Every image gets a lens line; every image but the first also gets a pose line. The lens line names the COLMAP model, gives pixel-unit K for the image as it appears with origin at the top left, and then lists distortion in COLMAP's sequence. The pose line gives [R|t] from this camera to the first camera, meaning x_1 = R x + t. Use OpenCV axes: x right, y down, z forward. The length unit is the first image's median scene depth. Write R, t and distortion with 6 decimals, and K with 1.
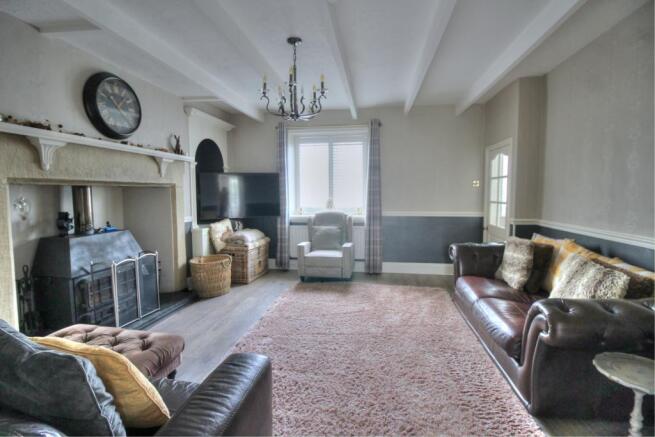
lens RADIAL K [[310.3, 0, 327.2], [0, 310.3, 216.3], [0, 0, 1]] dist [-0.005713, -0.003307]
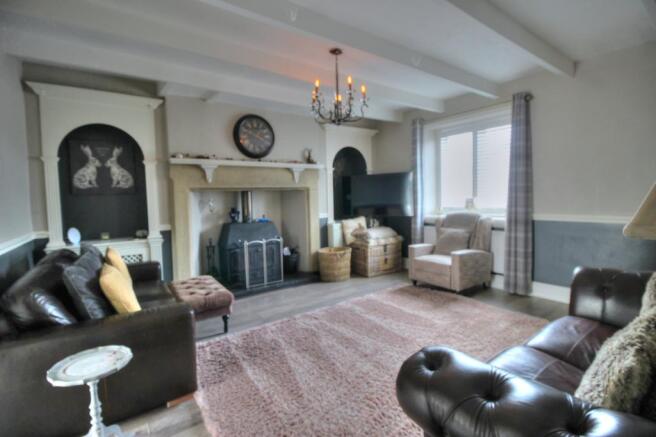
lens RADIAL K [[310.7, 0, 329.1], [0, 310.7, 218.4], [0, 0, 1]] dist [-0.005713, -0.003307]
pose [[0.701142, 0.037939, -0.712012, 0.419425], [-0.031017, 0.999261, 0.022701, -0.007500], [0.712347, 0.006168, 0.701801, 0.149981]]
